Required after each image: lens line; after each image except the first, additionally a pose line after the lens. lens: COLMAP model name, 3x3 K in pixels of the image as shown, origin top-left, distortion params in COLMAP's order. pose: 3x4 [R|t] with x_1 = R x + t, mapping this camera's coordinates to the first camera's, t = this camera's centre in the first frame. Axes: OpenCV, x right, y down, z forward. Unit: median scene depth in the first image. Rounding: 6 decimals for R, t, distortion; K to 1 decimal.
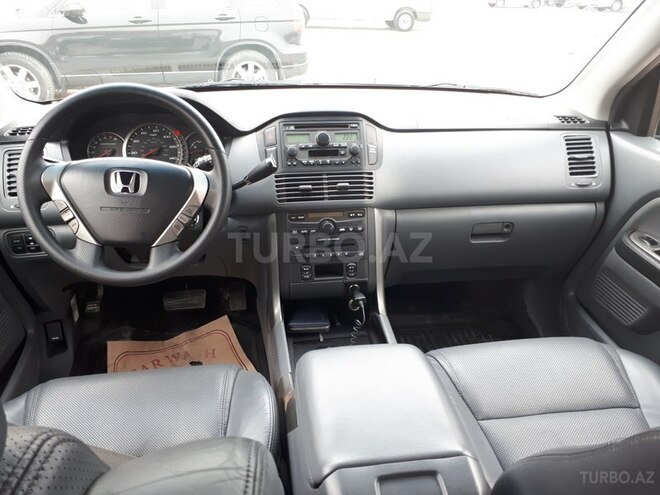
lens RADIAL K [[474.6, 0, 330.0], [0, 474.6, 247.5], [0, 0, 1]] dist [0.007218, 0.003919]
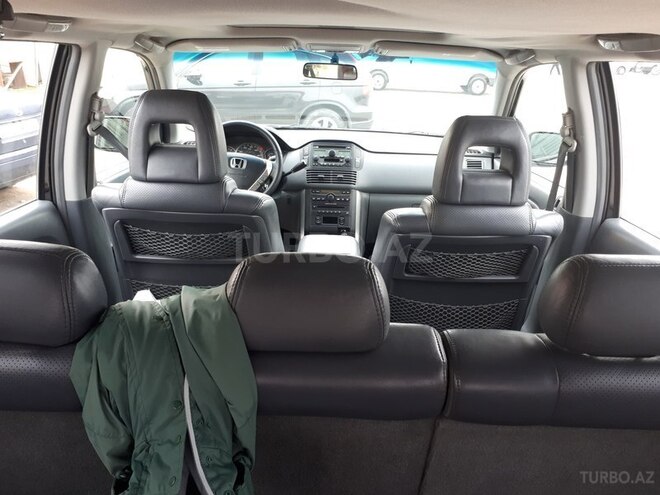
lens RADIAL K [[474.6, 0, 330.0], [0, 474.6, 247.5], [0, 0, 1]] dist [0.007218, 0.003919]
pose [[0.985911, 0.073695, -0.150159, 0.296926], [-0.089758, 0.990606, -0.103161, 0.358653], [0.141146, 0.115186, 0.983265, -0.883916]]
